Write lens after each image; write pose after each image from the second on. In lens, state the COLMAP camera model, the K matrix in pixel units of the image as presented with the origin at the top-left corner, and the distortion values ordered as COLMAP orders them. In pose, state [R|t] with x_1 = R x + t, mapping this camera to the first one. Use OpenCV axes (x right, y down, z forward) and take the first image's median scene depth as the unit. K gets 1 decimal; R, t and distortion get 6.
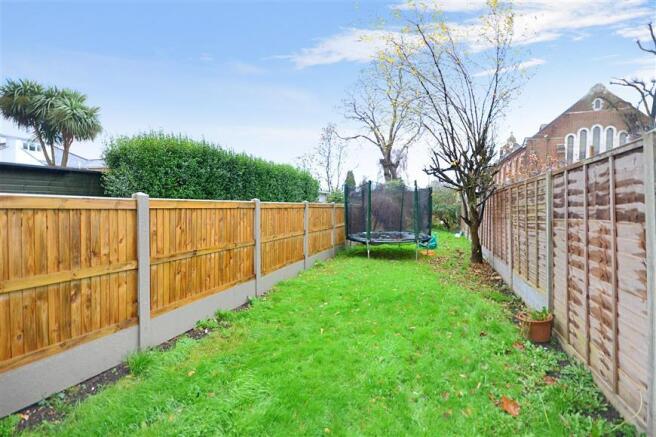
lens RADIAL K [[284.7, 0, 328.0], [0, 284.7, 218.5], [0, 0, 1]] dist [0.028703, 0.000105]
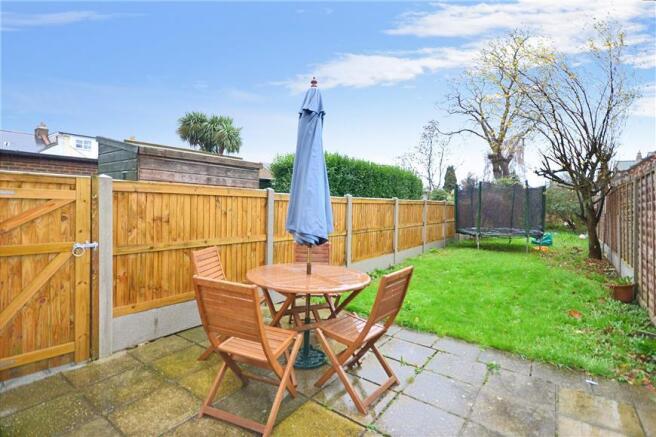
lens RADIAL K [[291.1, 0, 328.0], [0, 291.1, 218.5], [0, 0, 1]] dist [-0.000920, 0.000110]
pose [[0.949772, 0.017477, -0.312453, -0.057765], [-0.016849, 0.999847, 0.004709, 0.018371], [0.312488, 0.000792, 0.949921, -0.253927]]
